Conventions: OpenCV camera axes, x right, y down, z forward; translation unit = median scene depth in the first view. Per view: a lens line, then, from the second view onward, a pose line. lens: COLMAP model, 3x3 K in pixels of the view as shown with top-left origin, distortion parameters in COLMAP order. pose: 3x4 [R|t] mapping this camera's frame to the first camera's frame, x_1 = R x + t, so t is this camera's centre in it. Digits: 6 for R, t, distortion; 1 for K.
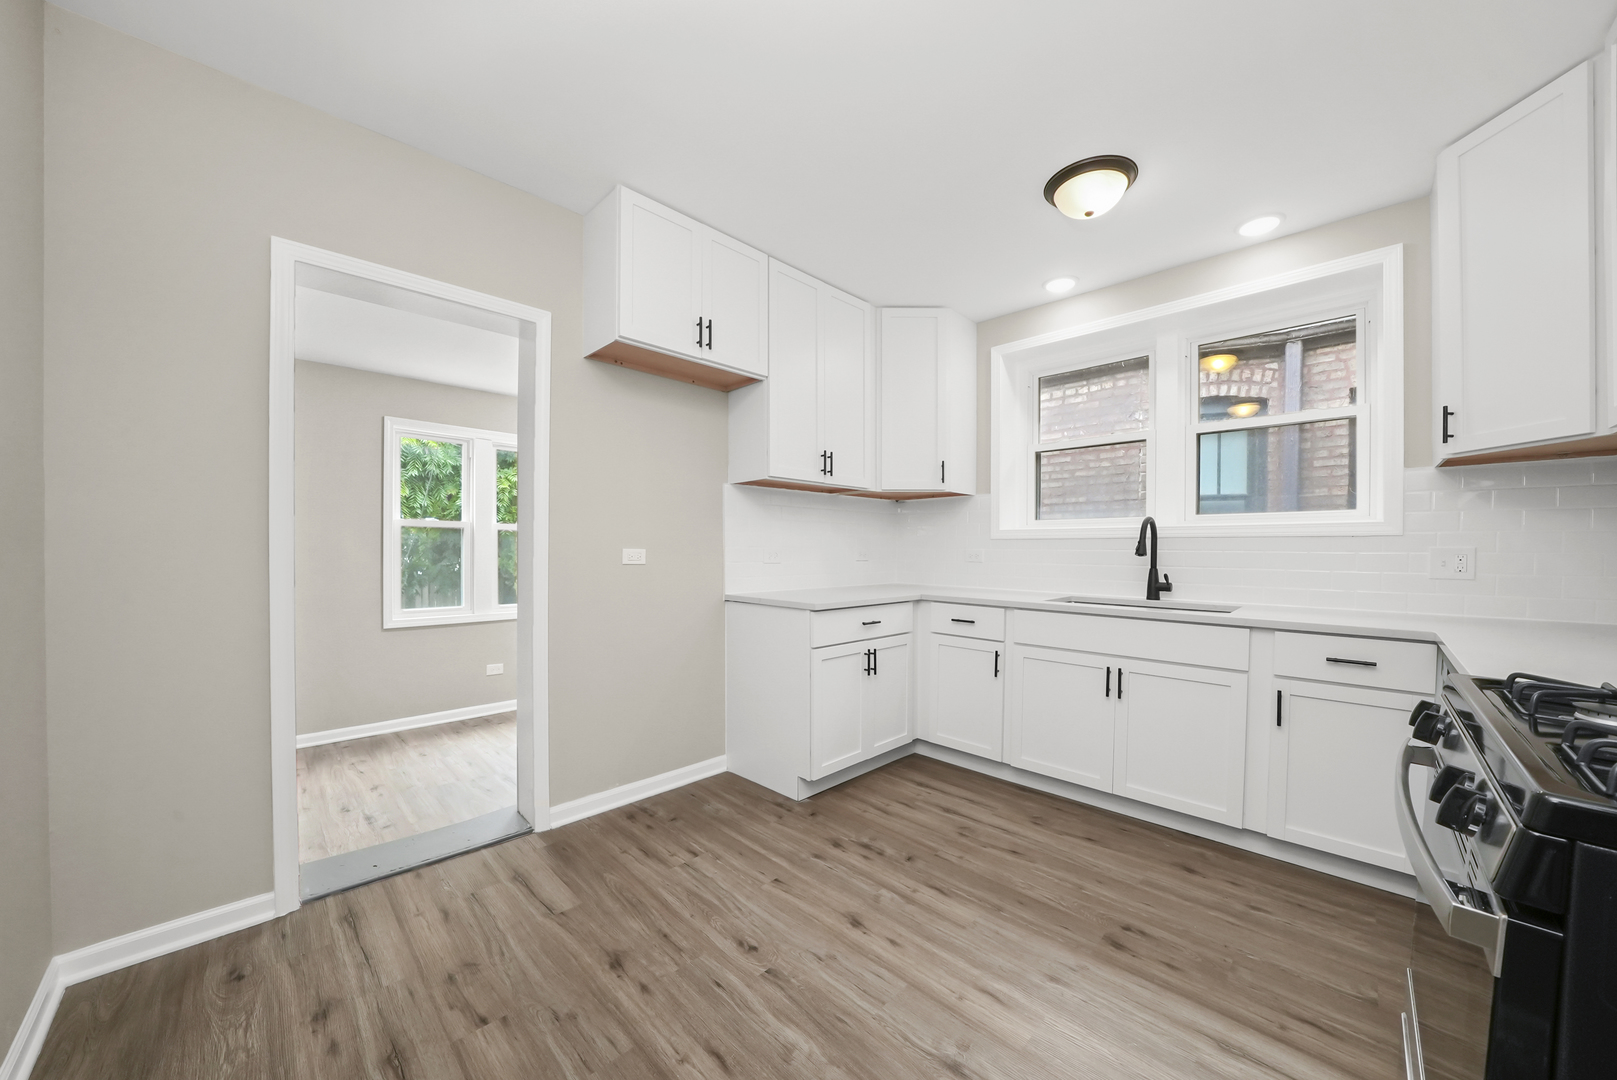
lens RADIAL K [[571.1, 0, 807.4], [0, 571.1, 570.5], [0, 0, 1]] dist [-0.001003, -0.000090]
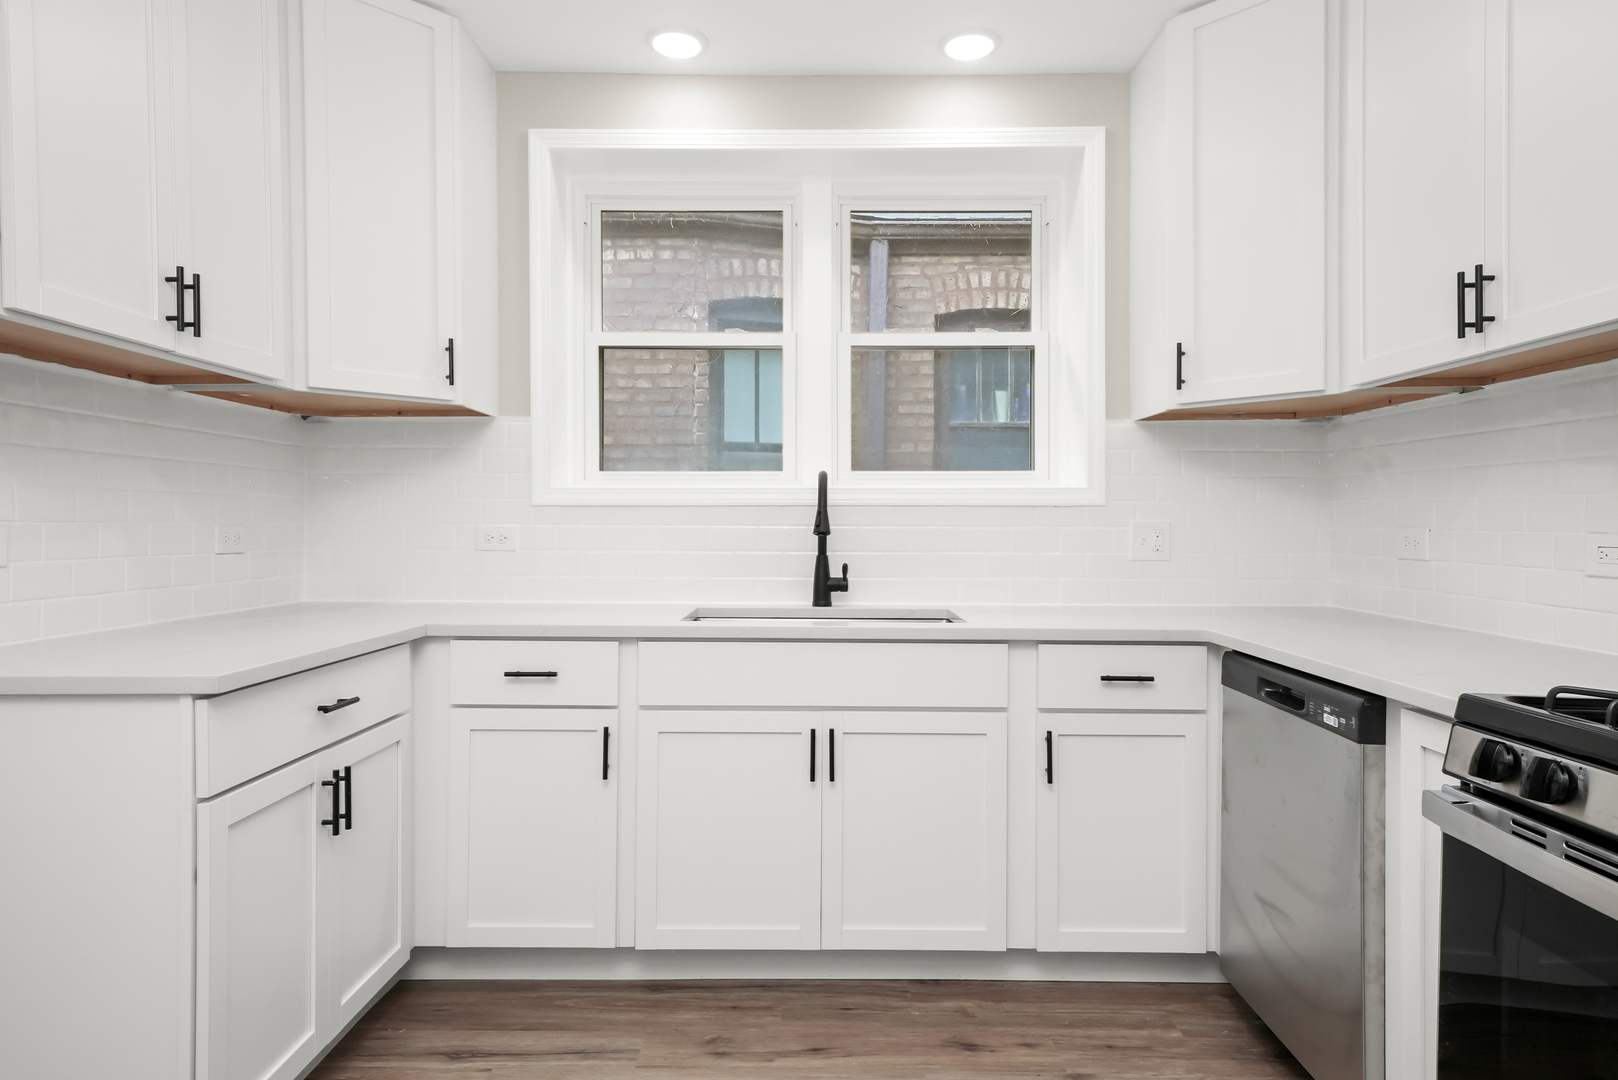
lens RADIAL K [[976.0, 0, 809.0], [0, 976.0, 540.0], [0, 0, 1]] dist [0.044001, 0.000781]
pose [[0.722766, -0.014215, 0.690947, -0.129032], [0.028653, 0.999545, -0.009409, -0.010436], [-0.690499, 0.026599, 0.722844, 0.238246]]
